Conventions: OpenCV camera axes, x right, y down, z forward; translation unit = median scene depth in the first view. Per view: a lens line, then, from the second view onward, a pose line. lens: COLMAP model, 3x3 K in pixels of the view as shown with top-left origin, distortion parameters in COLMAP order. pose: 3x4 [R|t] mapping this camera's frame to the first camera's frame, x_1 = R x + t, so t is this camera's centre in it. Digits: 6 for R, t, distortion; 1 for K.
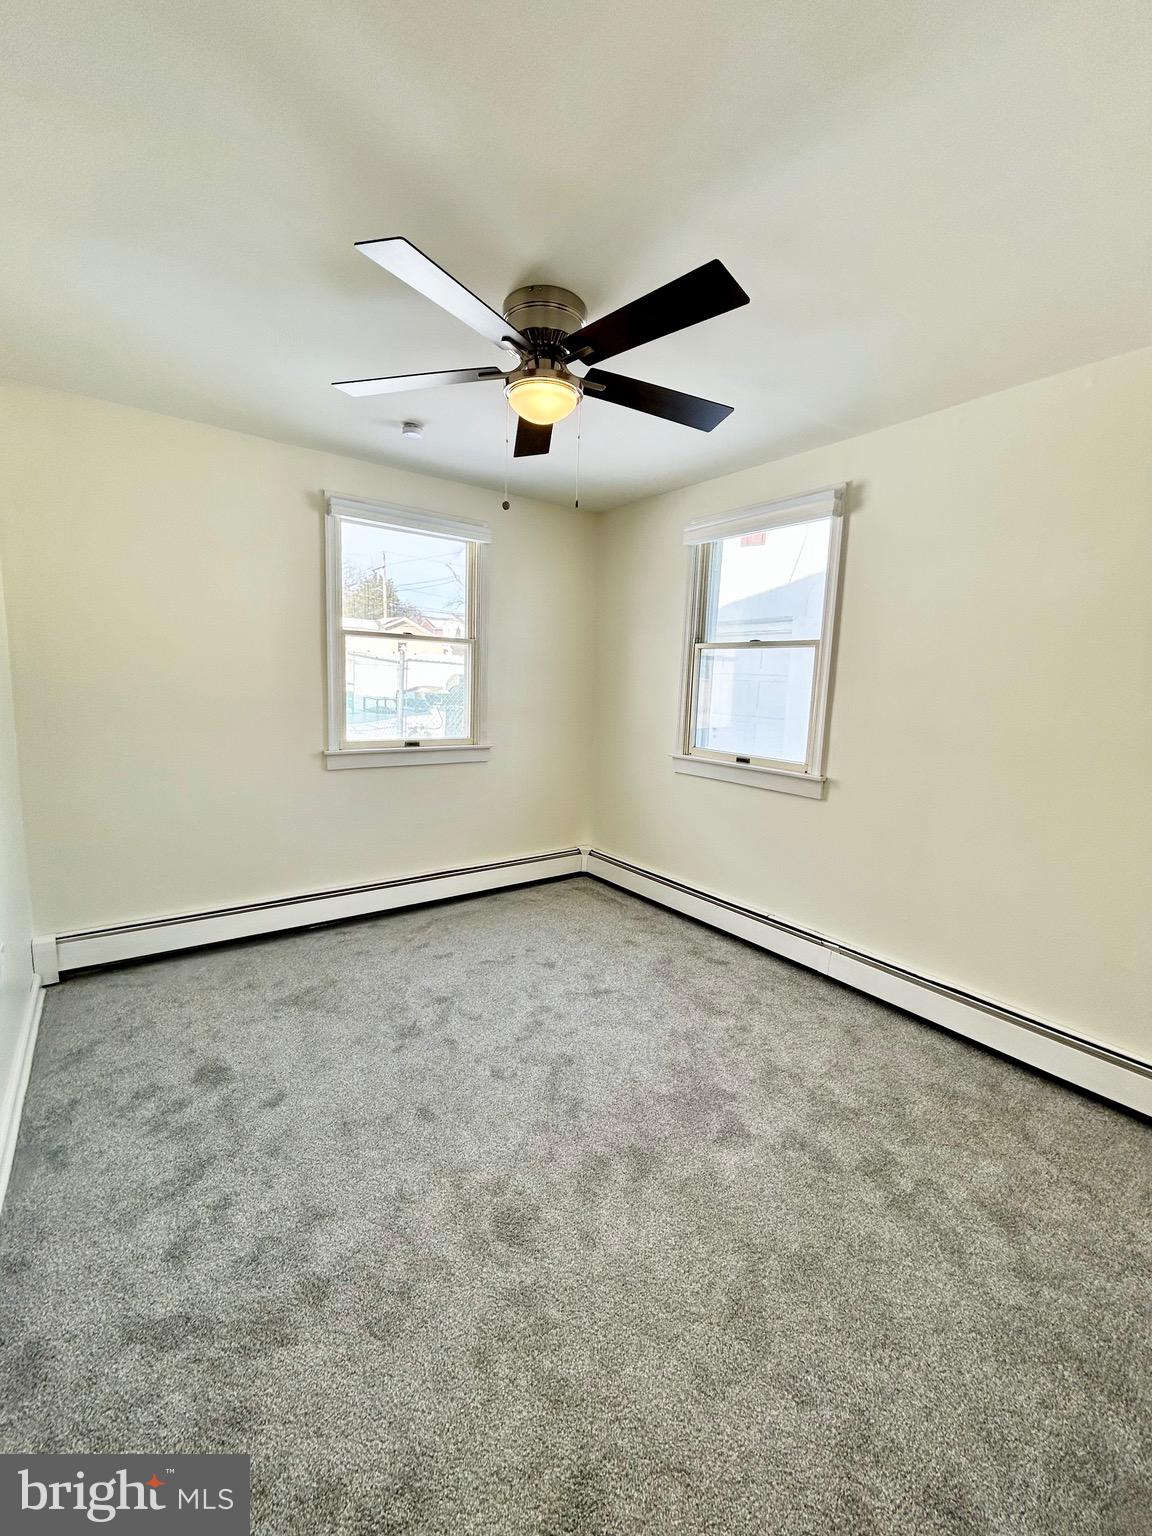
lens RADIAL K [[624.0, 0, 588.9], [0, 624.0, 752.7], [0, 0, 1]] dist [-0.000198, 0.000259]
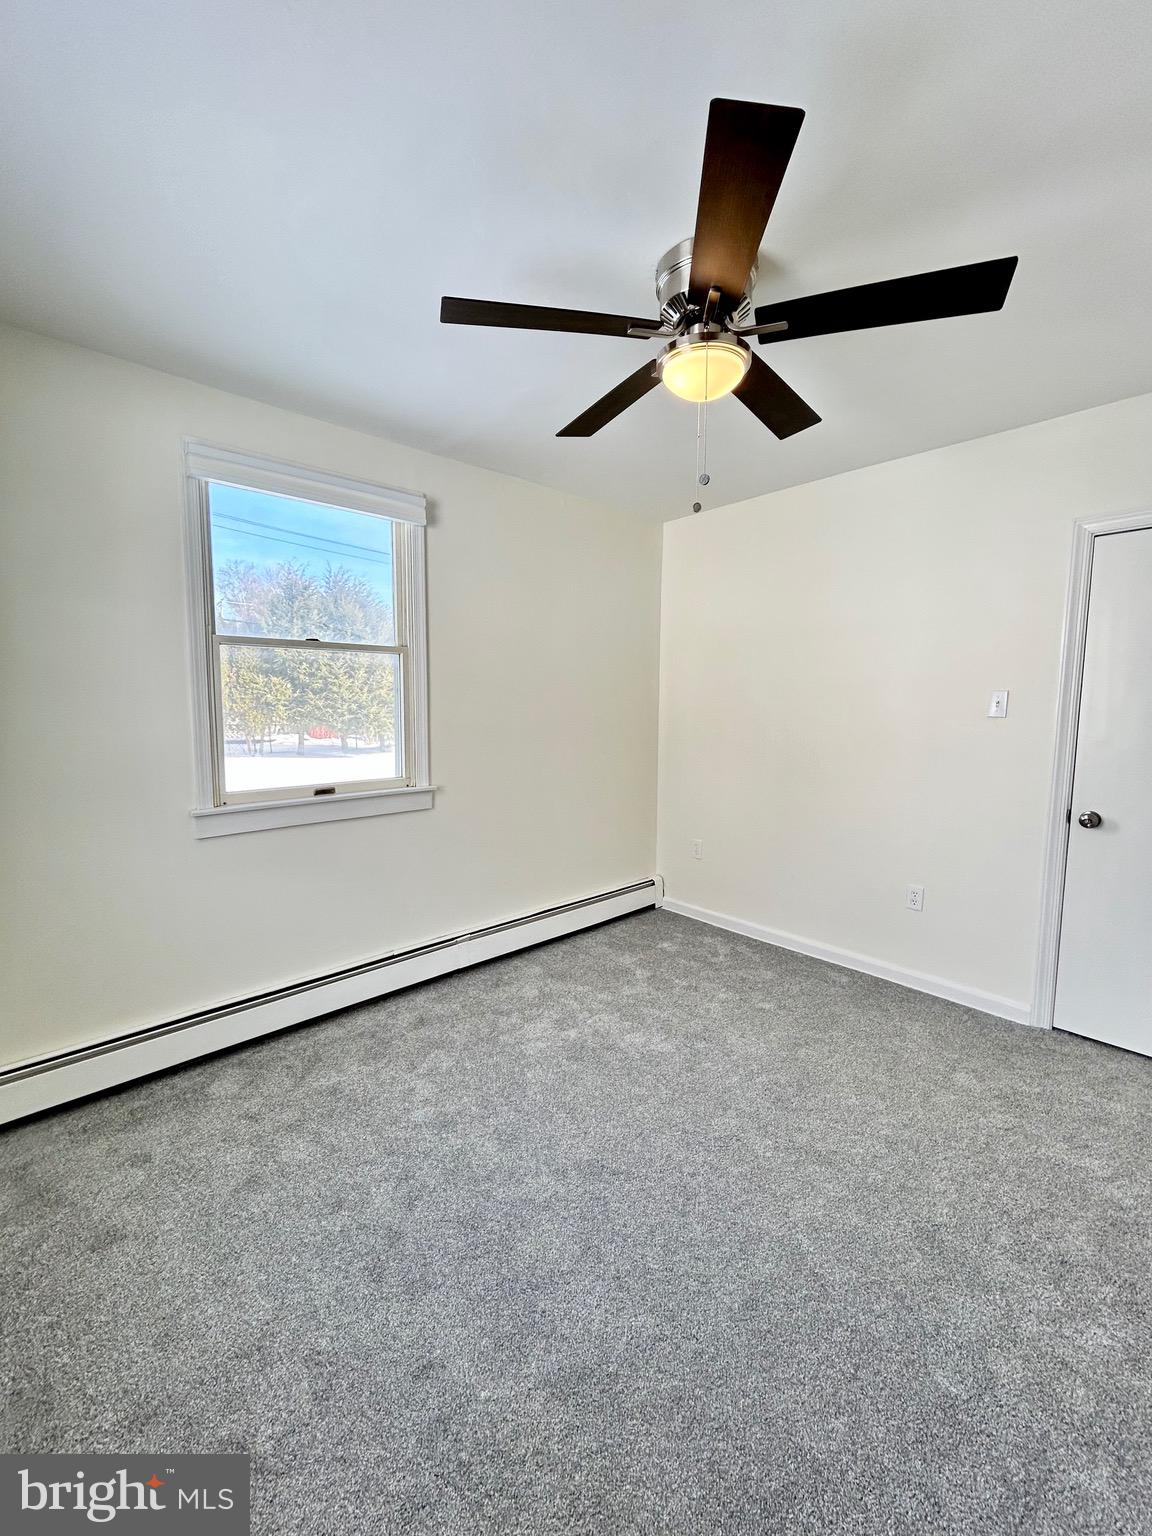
lens RADIAL K [[624.0, 0, 581.0], [0, 624.0, 762.5], [0, 0, 1]] dist [-0.000198, 0.000259]
pose [[-0.094580, -0.131941, 0.986735, -0.569575], [0.113233, 0.983320, 0.142338, -0.101846], [-0.989057, 0.125193, -0.078062, 0.751727]]
